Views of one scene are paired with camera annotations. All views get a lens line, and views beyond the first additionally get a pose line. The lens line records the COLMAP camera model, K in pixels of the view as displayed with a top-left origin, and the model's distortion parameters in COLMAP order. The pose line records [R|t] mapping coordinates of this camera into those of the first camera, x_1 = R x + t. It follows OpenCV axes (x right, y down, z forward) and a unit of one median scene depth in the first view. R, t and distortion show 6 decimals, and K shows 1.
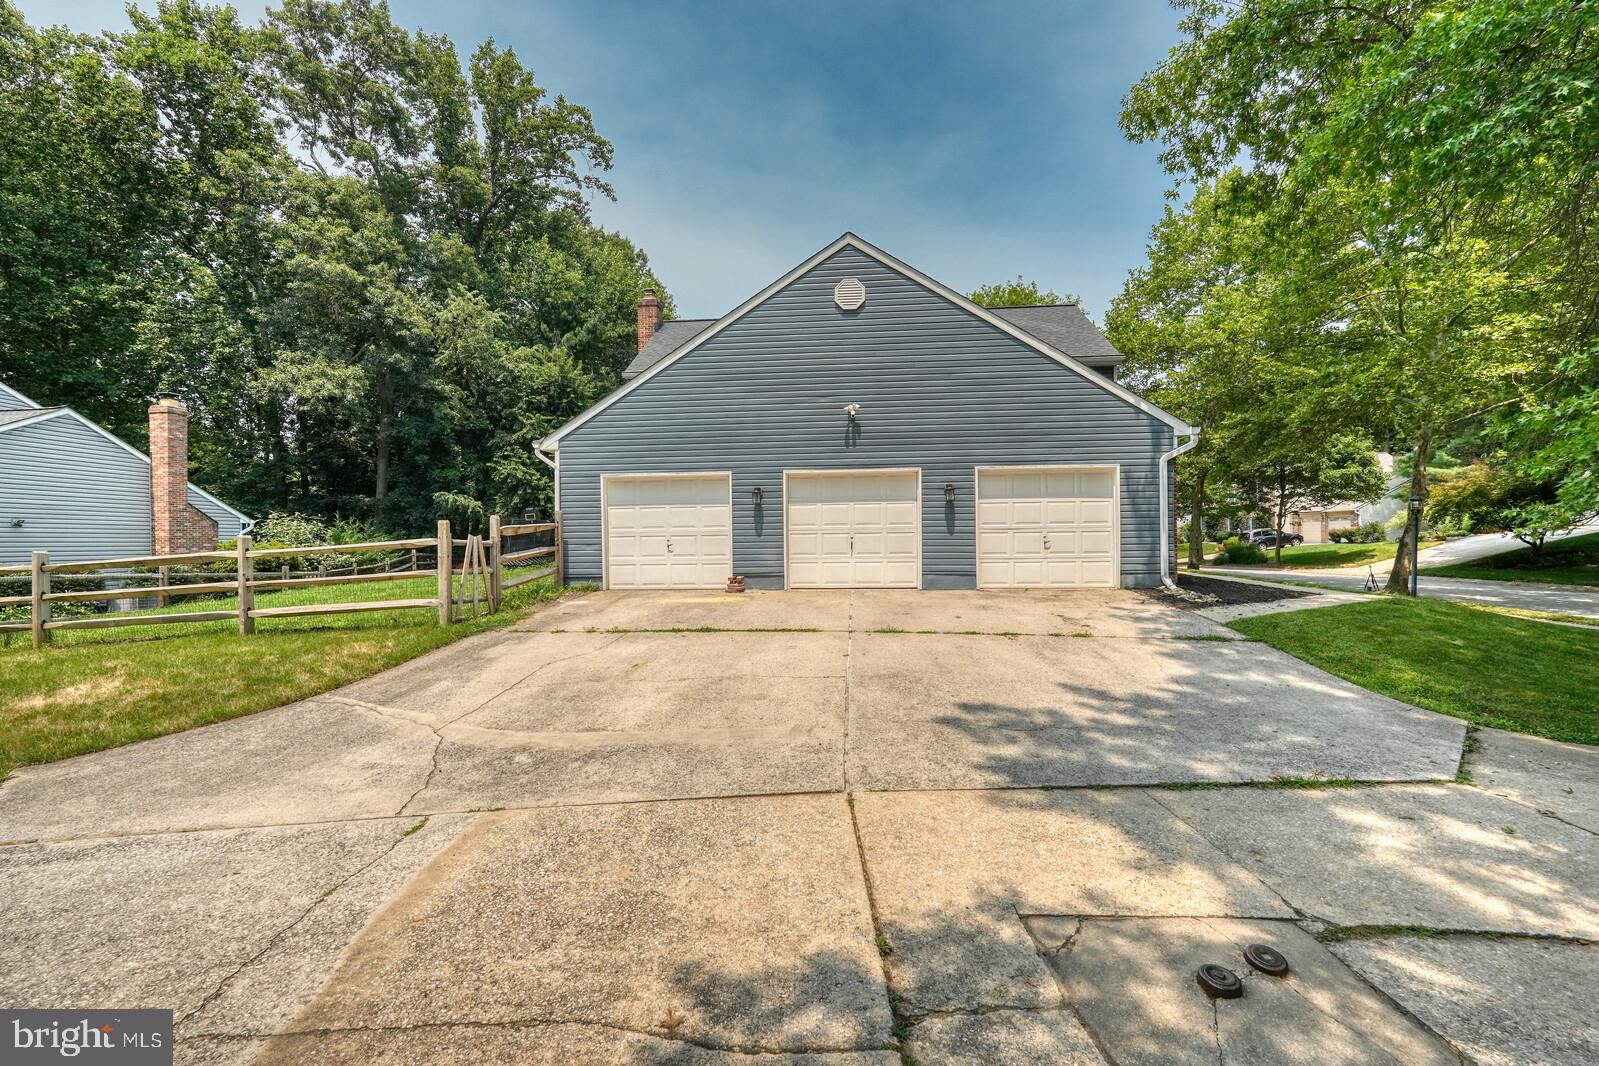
lens RADIAL K [[720.9, 0, 804.7], [0, 720.9, 536.6], [0, 0, 1]] dist [-0.009289, 0.005095]
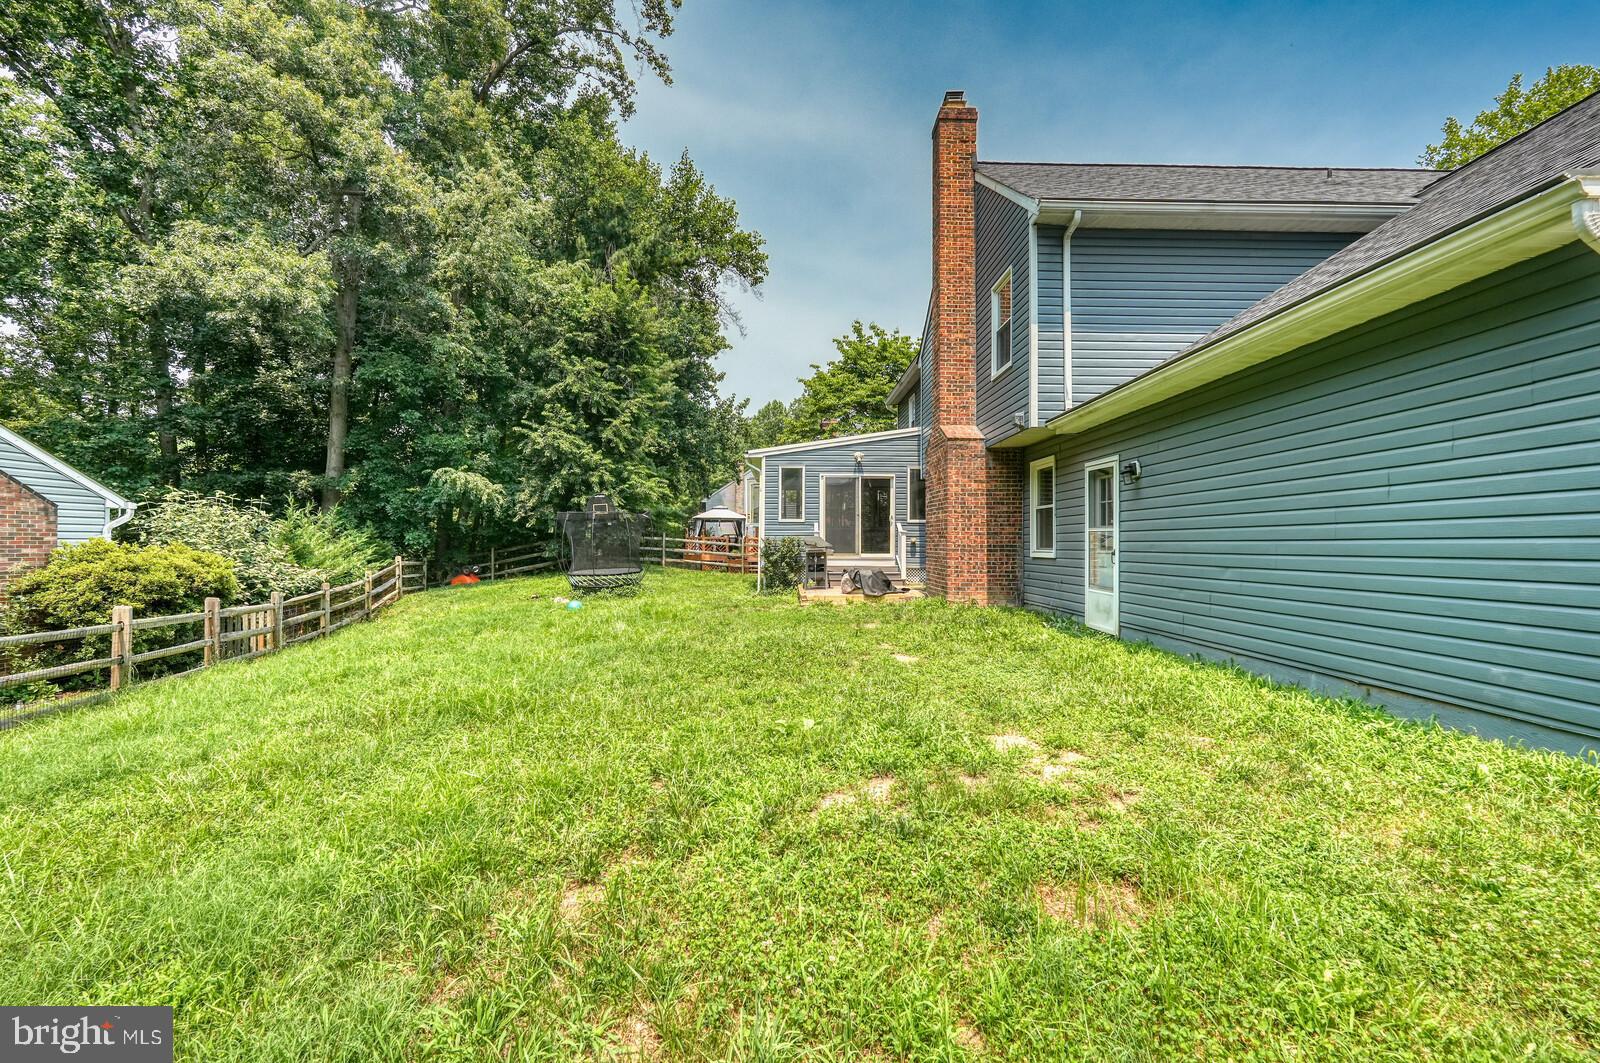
lens RADIAL K [[721.4, 0, 803.3], [0, 721.4, 534.7], [0, 0, 1]] dist [-0.009289, 0.005095]
pose [[0.992705, 0.017410, 0.119304, -0.257535], [-0.016955, 0.999845, -0.004824, -0.004046], [-0.119369, 0.002766, 0.992846, 0.314805]]
